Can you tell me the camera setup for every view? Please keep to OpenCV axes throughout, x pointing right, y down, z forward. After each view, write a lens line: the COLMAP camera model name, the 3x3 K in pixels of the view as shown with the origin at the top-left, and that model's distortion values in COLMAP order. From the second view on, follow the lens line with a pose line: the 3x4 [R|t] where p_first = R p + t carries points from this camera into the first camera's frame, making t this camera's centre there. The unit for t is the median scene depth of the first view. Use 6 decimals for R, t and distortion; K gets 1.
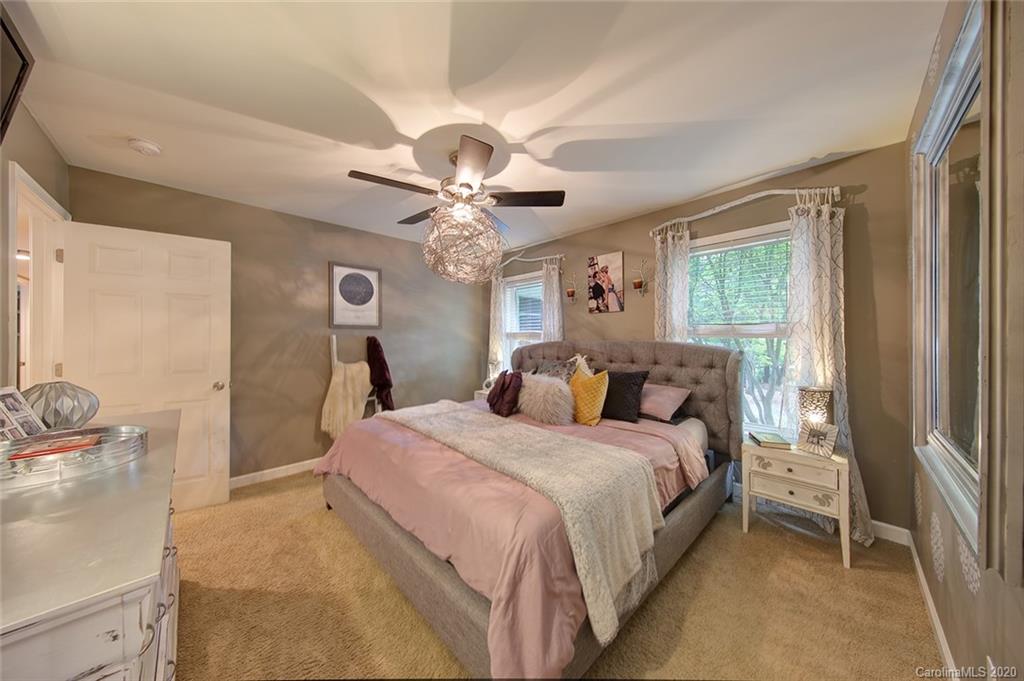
lens RADIAL K [[324.1, 0, 517.6], [0, 324.1, 341.9], [0, 0, 1]] dist [0.000019, -0.002512]
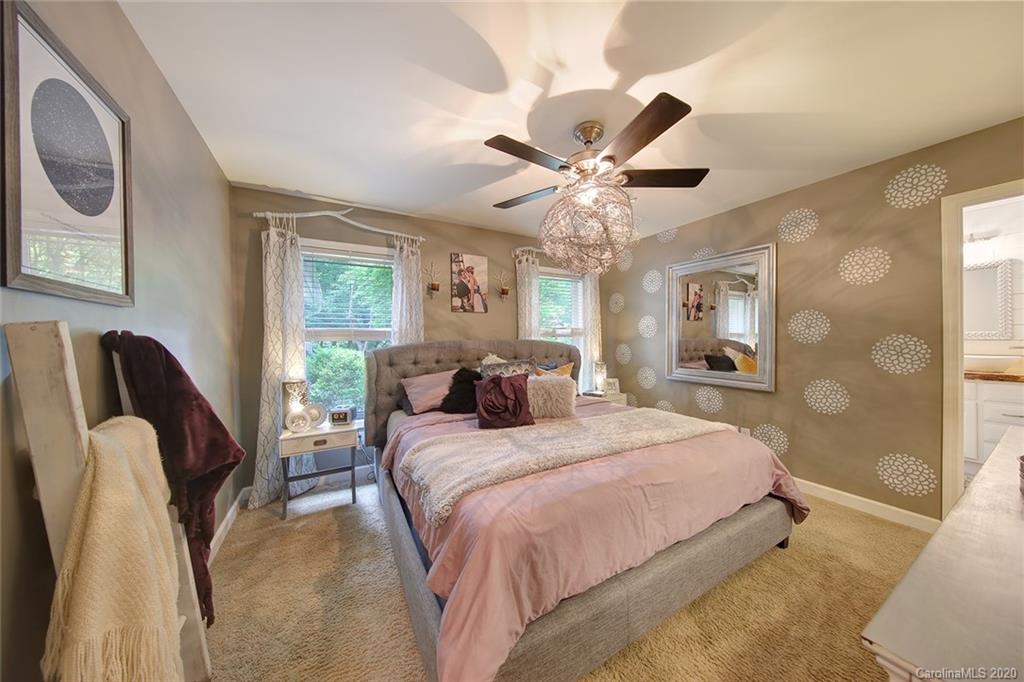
lens RADIAL K [[324.1, 0, 517.6], [0, 324.1, 342.4], [0, 0, 1]] dist [0.000019, -0.002512]
pose [[0.253249, -0.011966, 0.967327, -0.670332], [0.019888, 0.999777, 0.007161, -0.001296], [-0.967197, 0.017424, 0.253431, 0.603026]]
